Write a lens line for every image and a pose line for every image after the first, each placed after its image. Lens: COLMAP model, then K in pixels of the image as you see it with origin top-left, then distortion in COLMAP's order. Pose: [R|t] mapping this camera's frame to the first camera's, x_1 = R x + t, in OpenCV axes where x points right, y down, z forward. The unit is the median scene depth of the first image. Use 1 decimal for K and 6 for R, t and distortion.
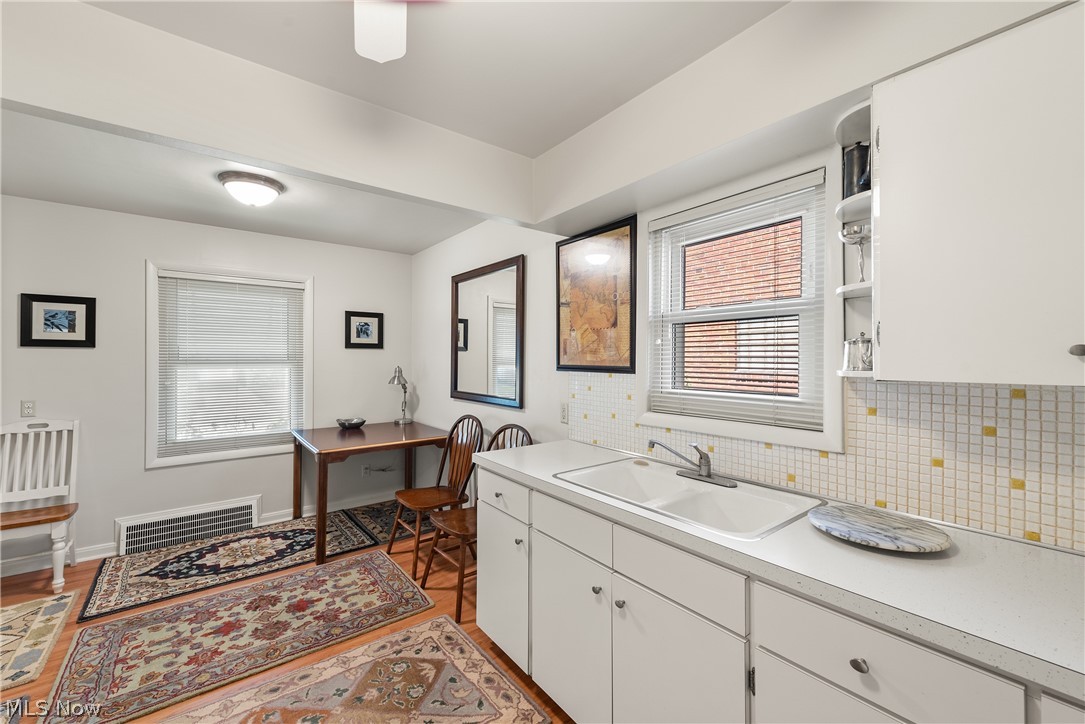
lens RADIAL K [[440.7, 0, 541.6], [0, 440.7, 359.1], [0, 0, 1]] dist [0.008266, -0.001673]
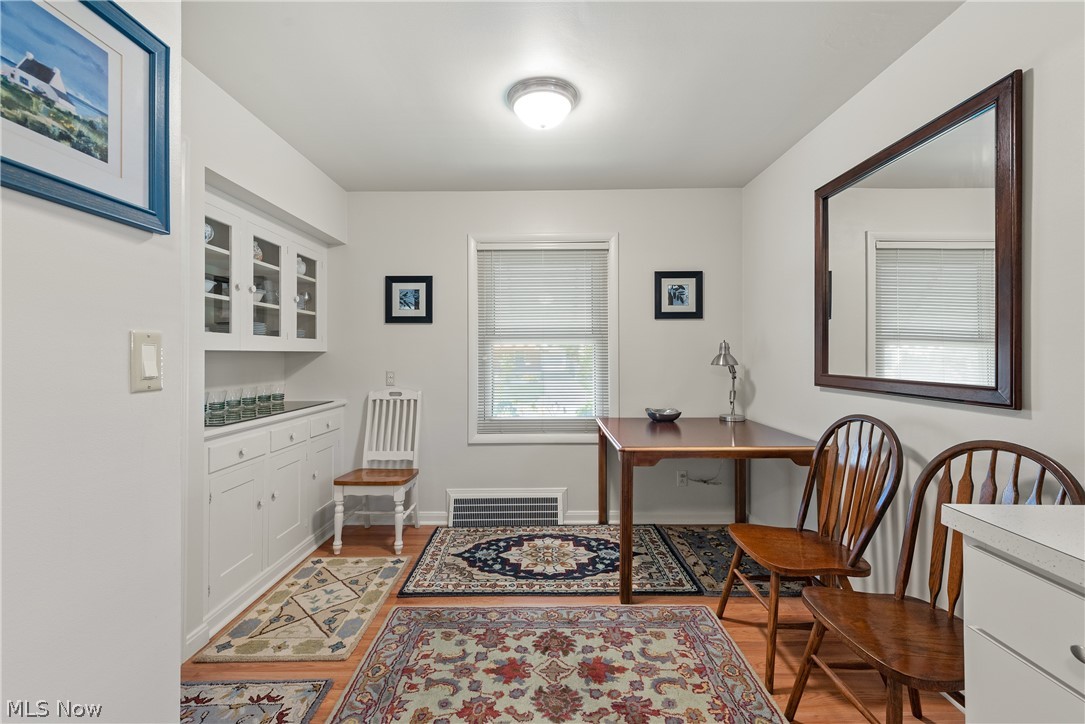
lens RADIAL K [[440.7, 0, 543.3], [0, 440.7, 352.7], [0, 0, 1]] dist [0.008266, -0.001673]
pose [[0.783244, -0.011574, -0.621607, -0.147138], [0.004626, 0.999908, -0.012788, 0.058666], [0.621697, 0.007140, 0.783225, 0.340222]]
